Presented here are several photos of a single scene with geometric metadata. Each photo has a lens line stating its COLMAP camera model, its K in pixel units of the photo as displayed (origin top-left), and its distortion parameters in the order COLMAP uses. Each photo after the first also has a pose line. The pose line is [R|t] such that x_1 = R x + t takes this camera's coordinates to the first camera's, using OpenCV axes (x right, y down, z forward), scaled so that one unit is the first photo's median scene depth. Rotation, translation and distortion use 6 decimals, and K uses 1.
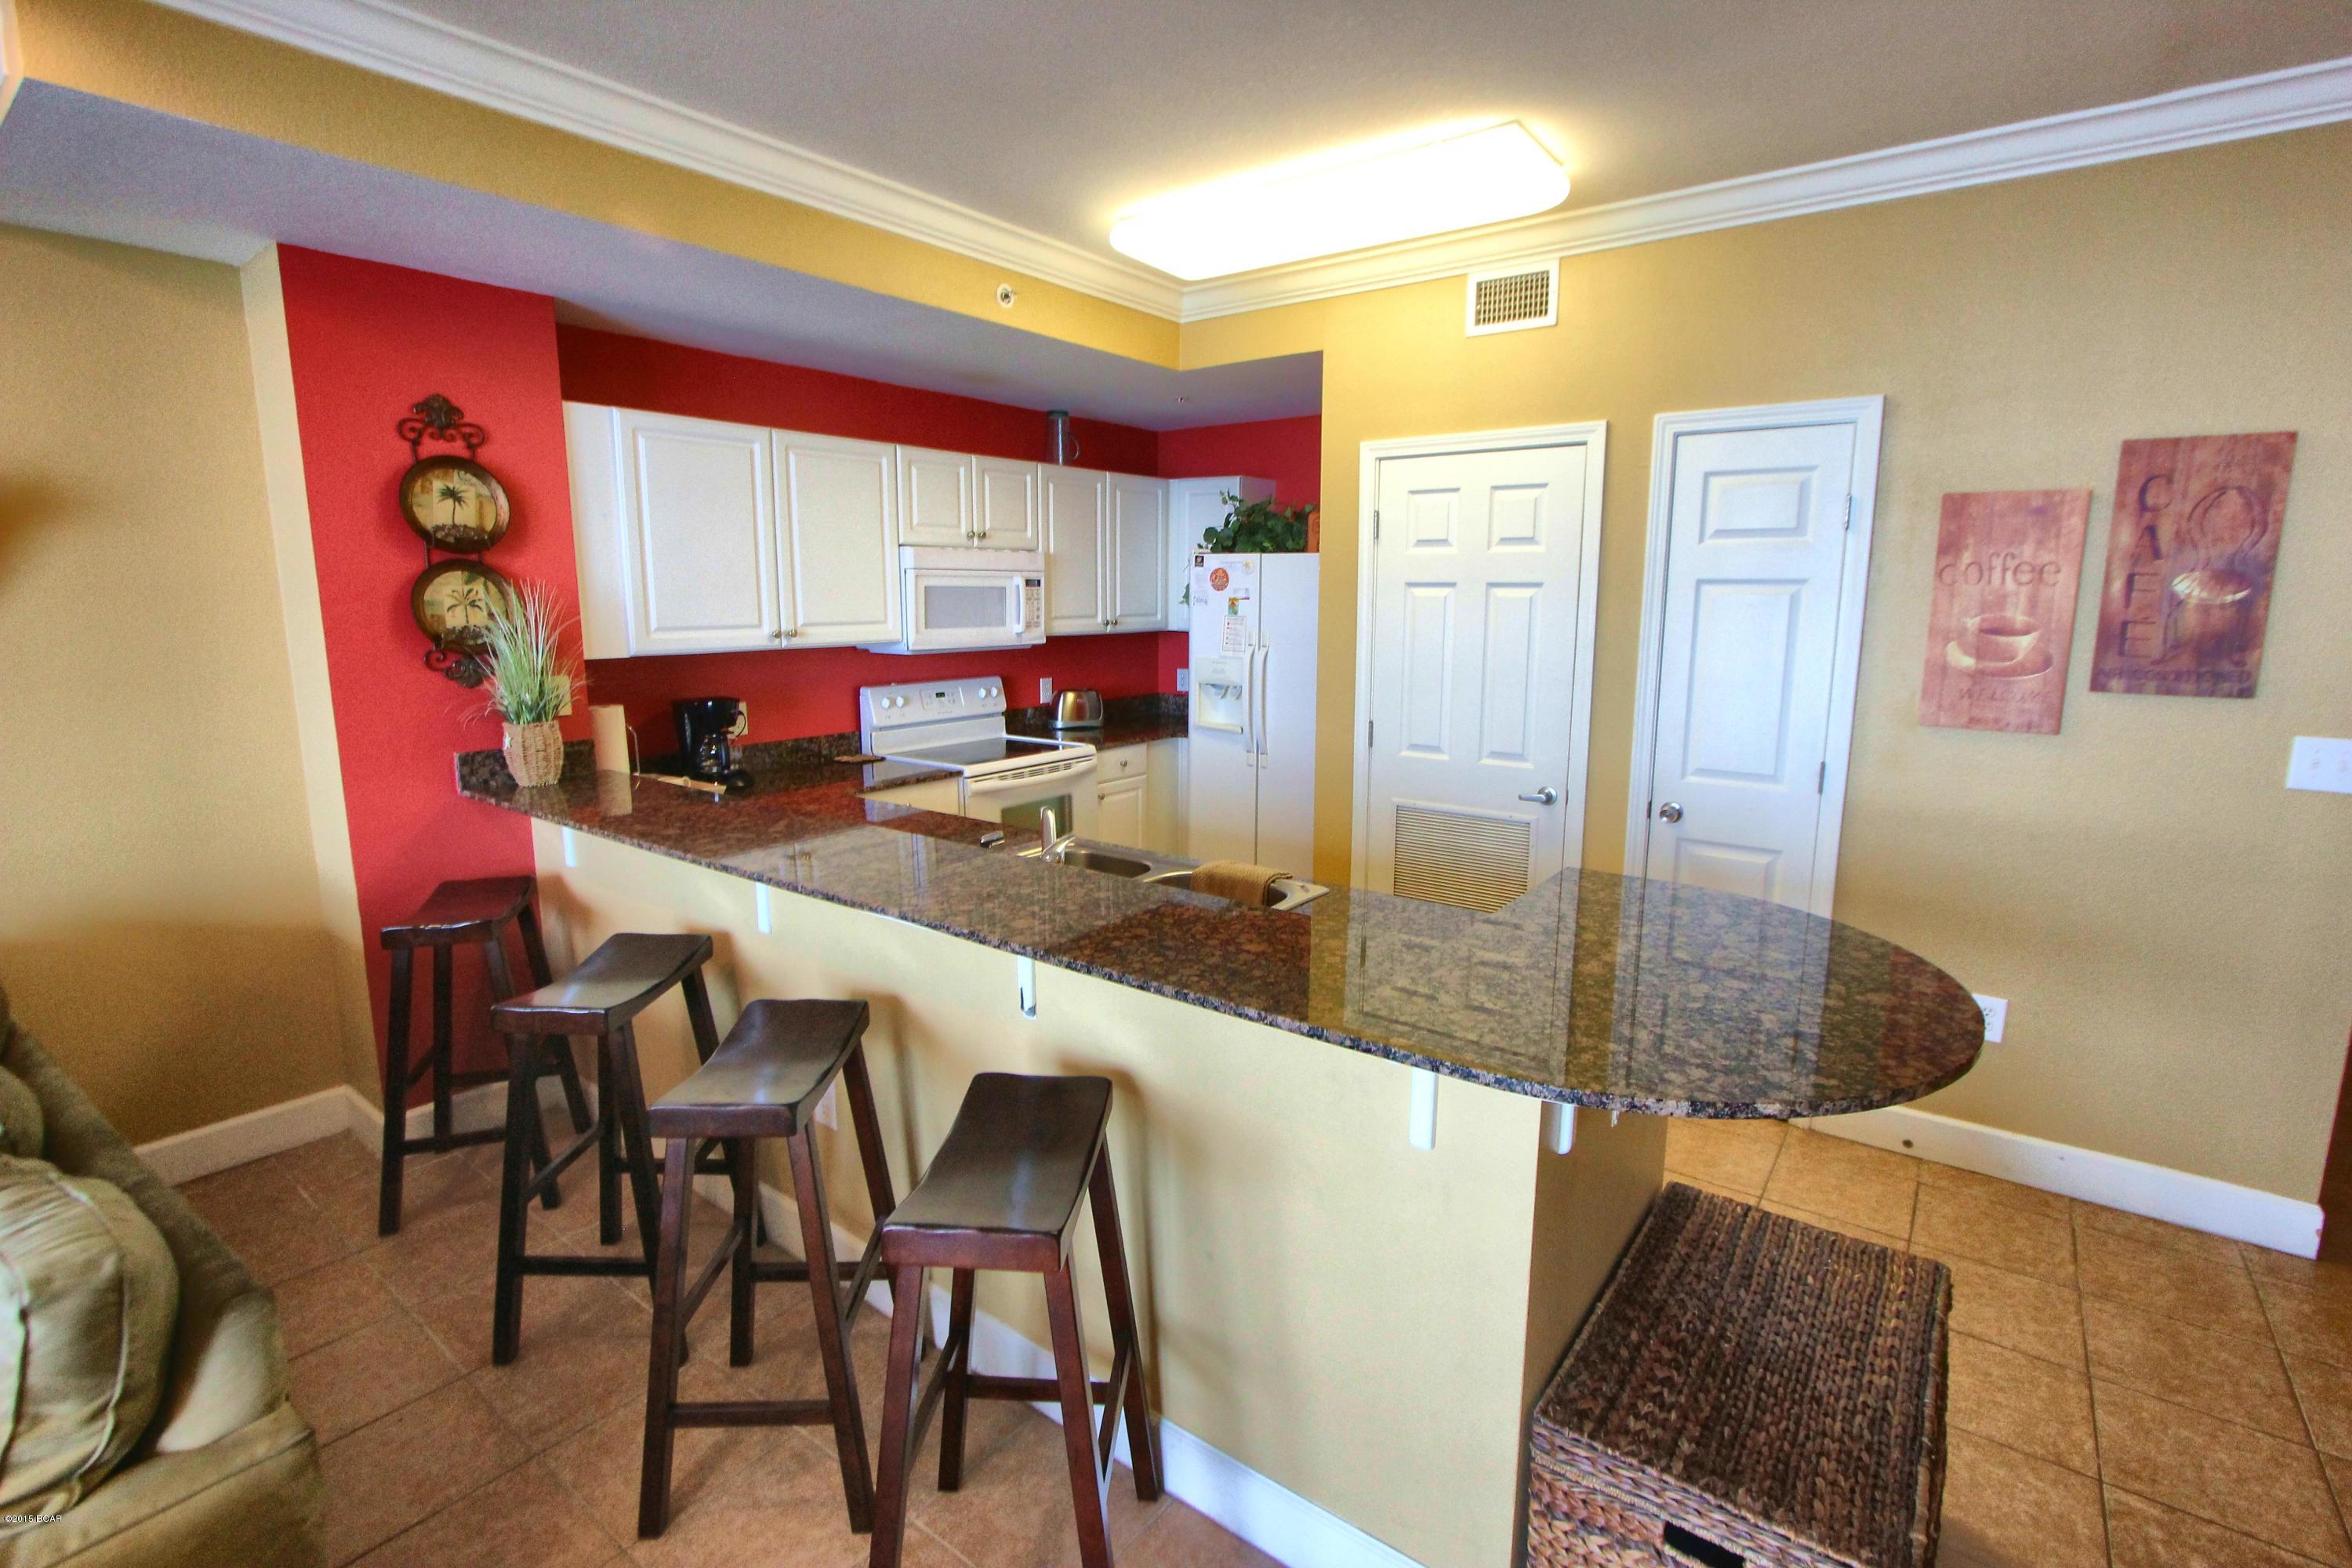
lens RADIAL K [[1083.8, 0, 1191.5], [0, 1083.8, 764.0], [0, 0, 1]] dist [-0.019839, 0.003853]
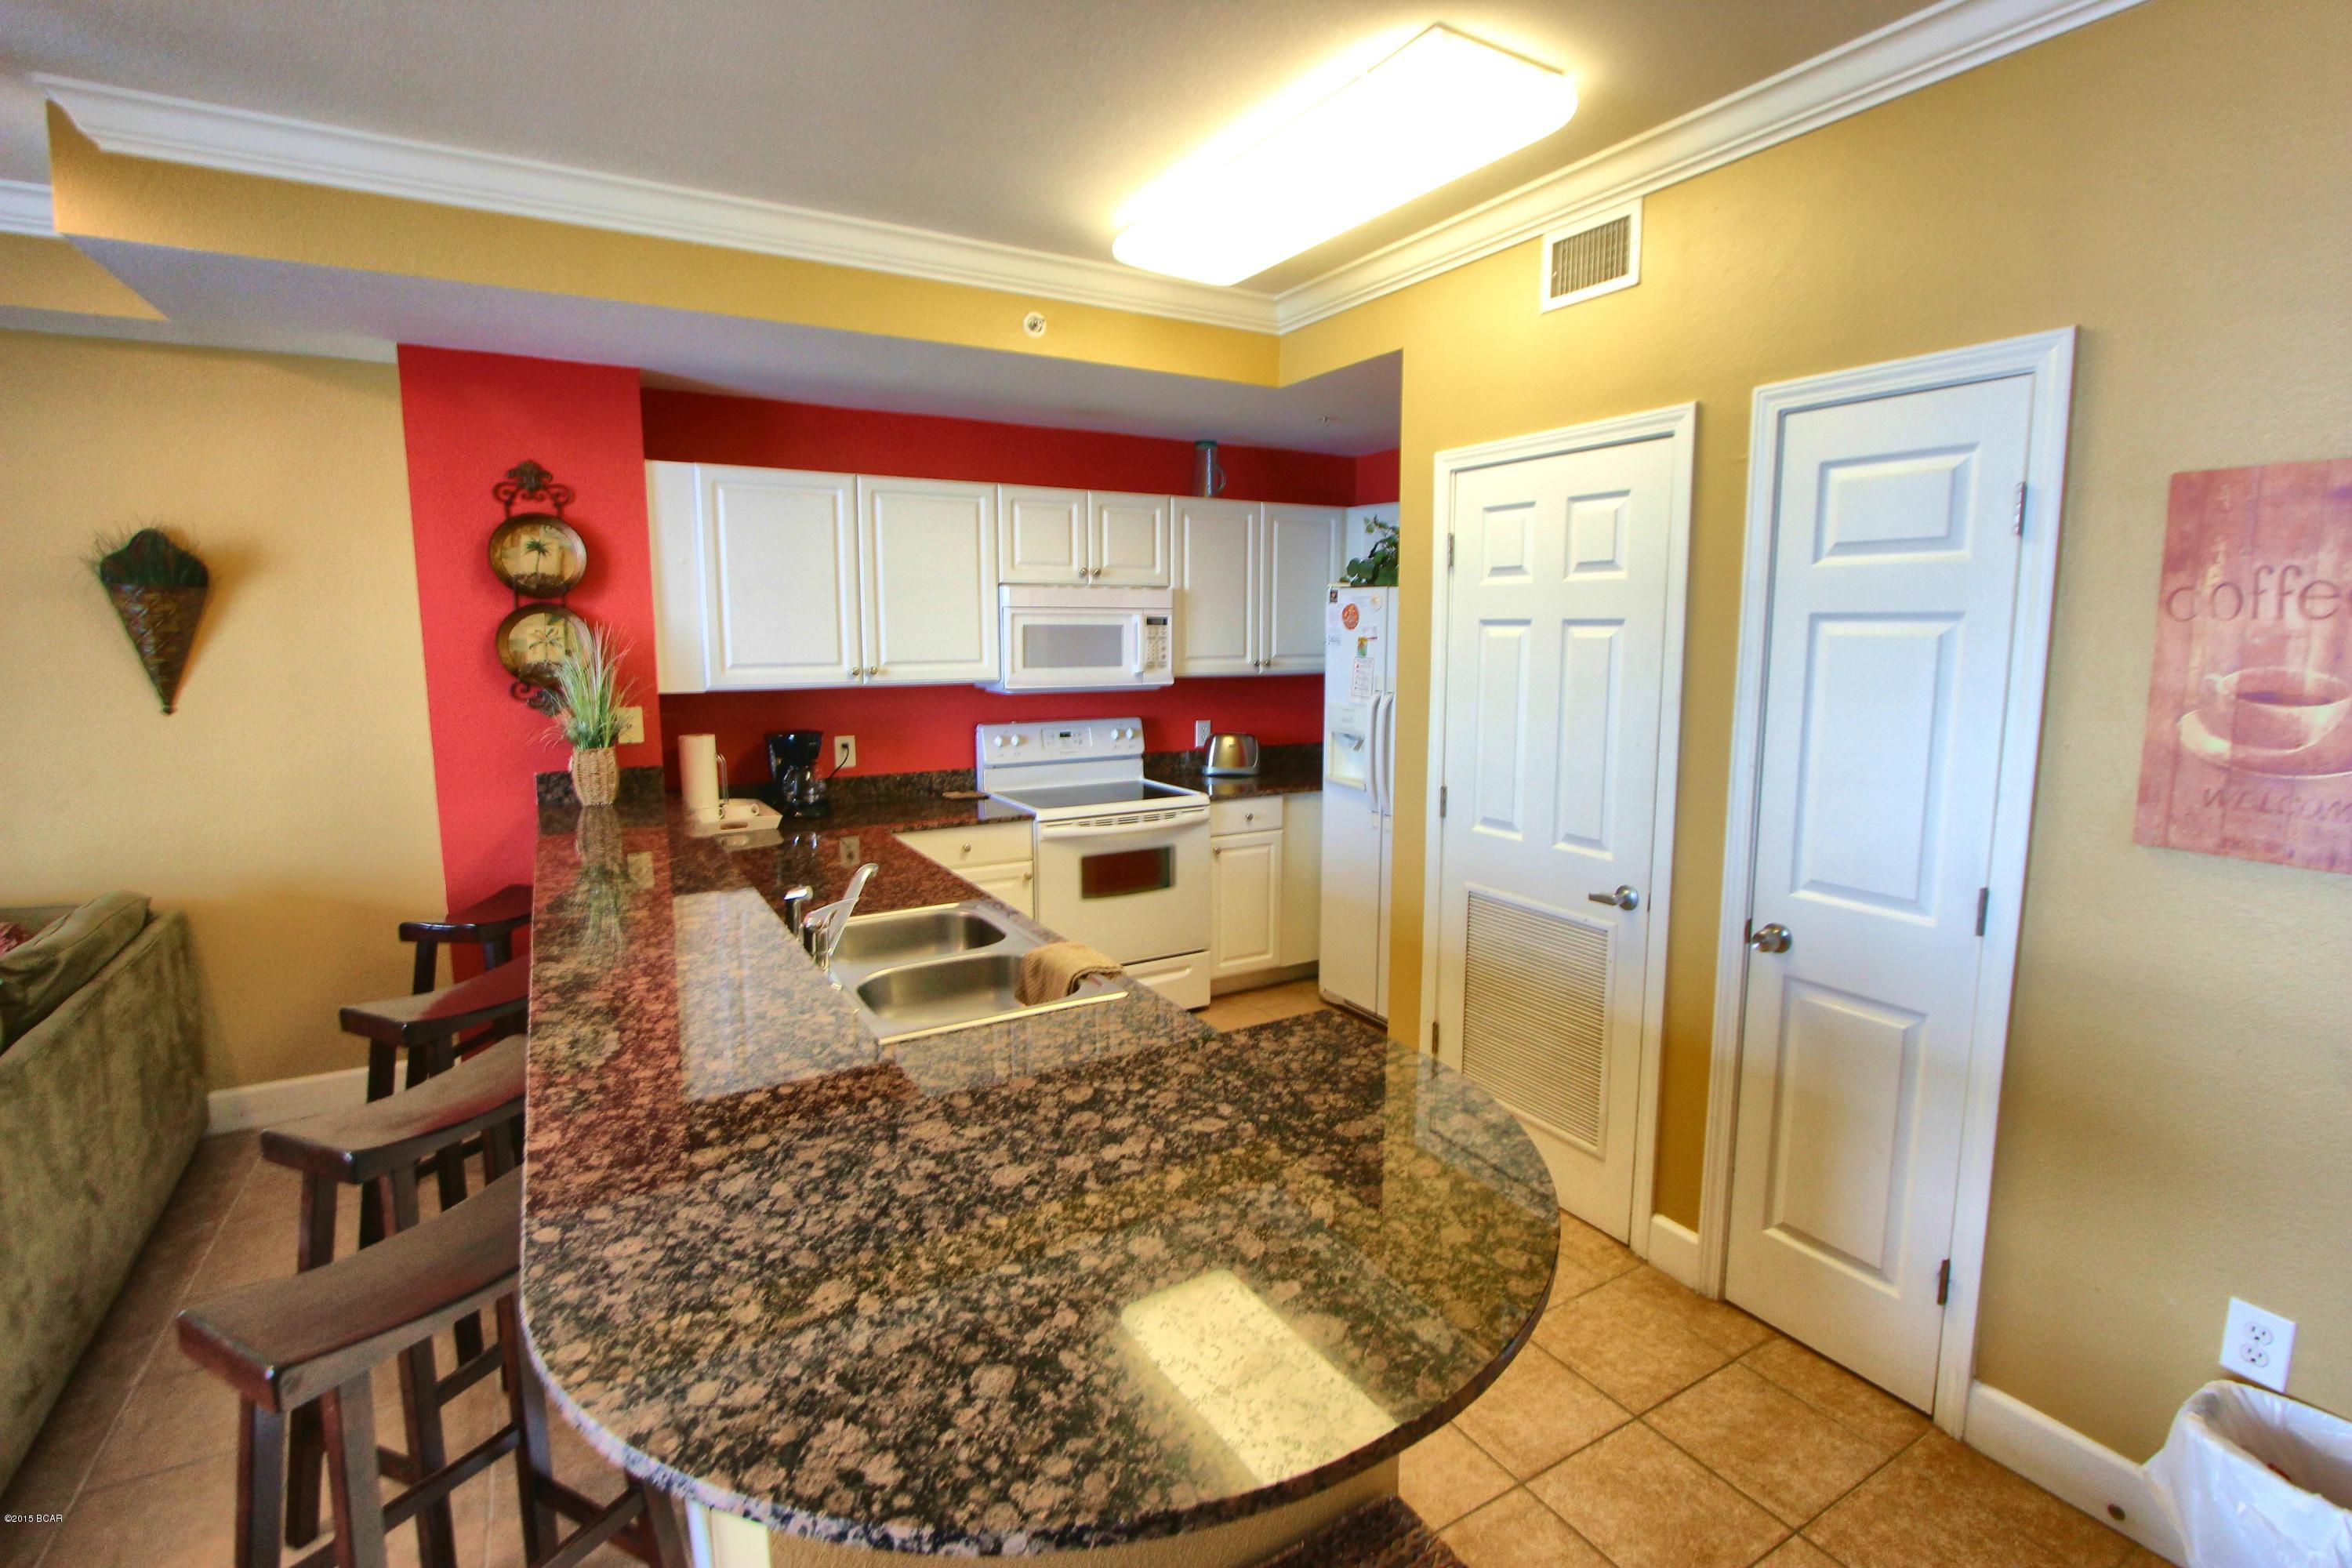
lens RADIAL K [[1083.8, 0, 1191.5], [0, 1083.8, 764.0], [0, 0, 1]] dist [-0.019839, 0.003853]
pose [[0.923440, 0.045963, -0.380980, 0.347181], [-0.058791, 0.998026, -0.022094, -0.031270], [0.379212, 0.042800, 0.924319, 0.185609]]
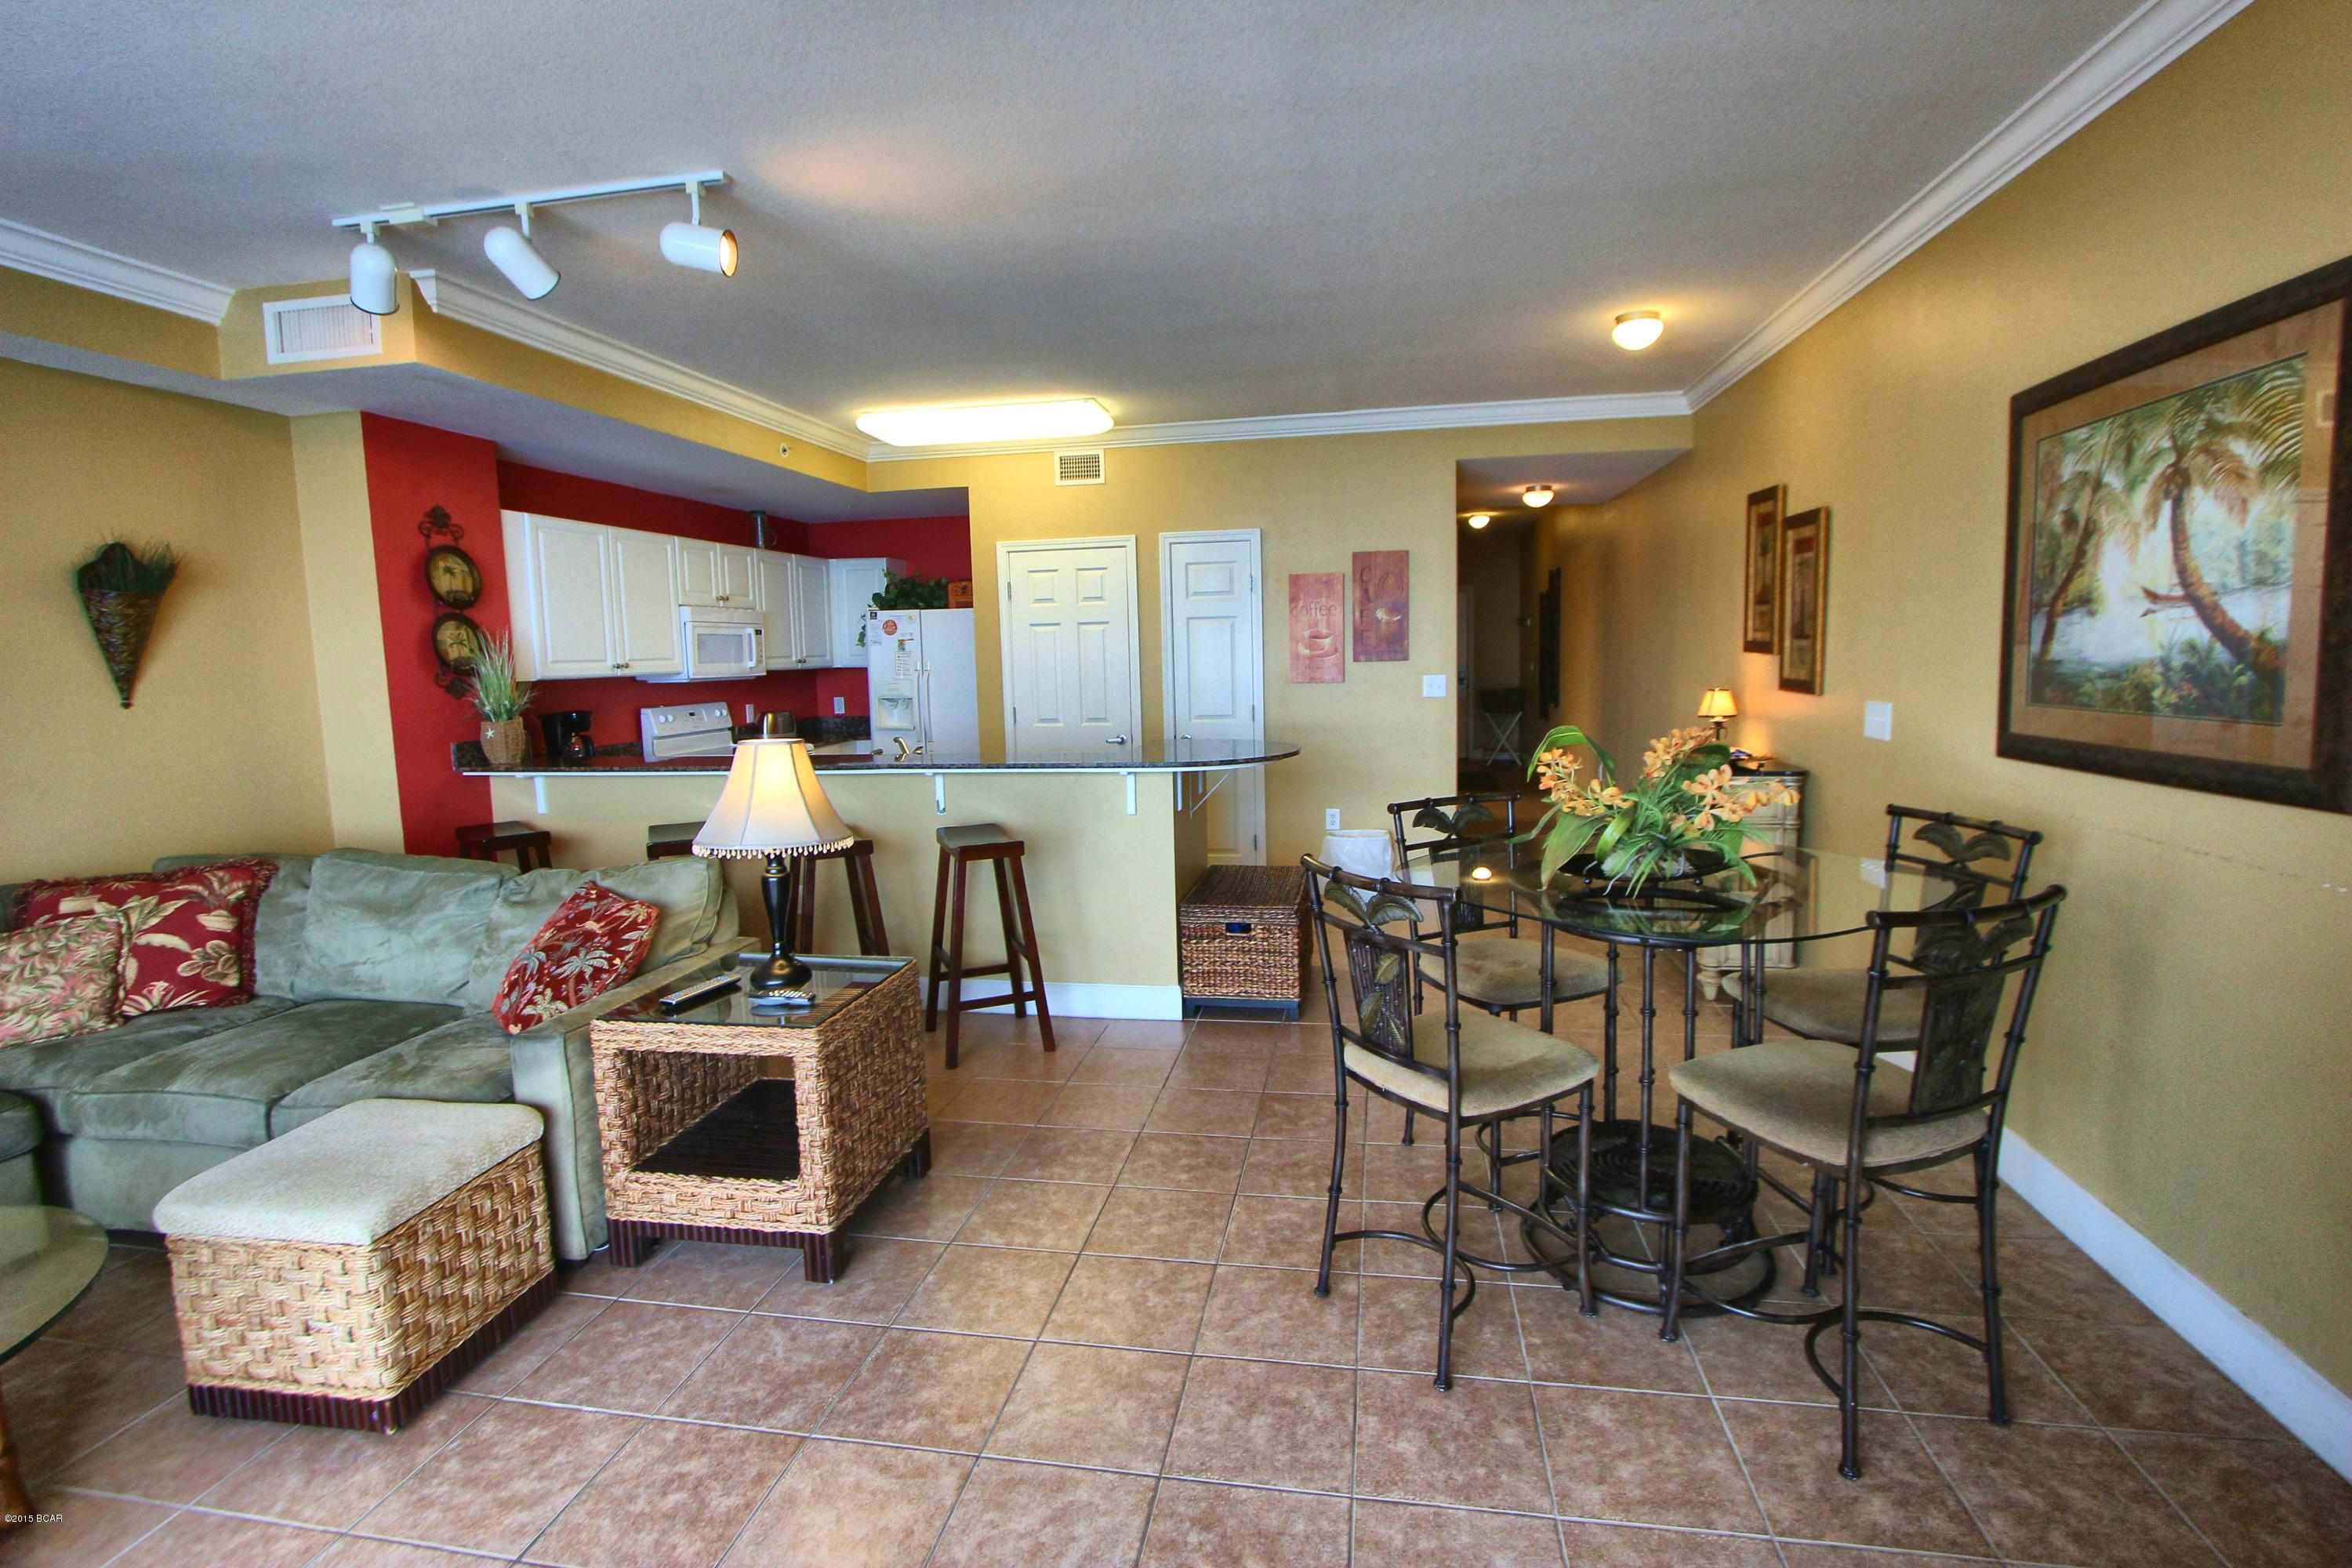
lens RADIAL K [[1078.1, 0, 1186.4], [0, 1078.1, 763.7], [0, 0, 1]] dist [-0.015757, 0.000622]
pose [[0.893961, -0.072041, 0.442317, -0.385385], [0.098503, 0.994444, -0.037115, 0.152802], [-0.437185, 0.076749, 0.896091, -0.675341]]
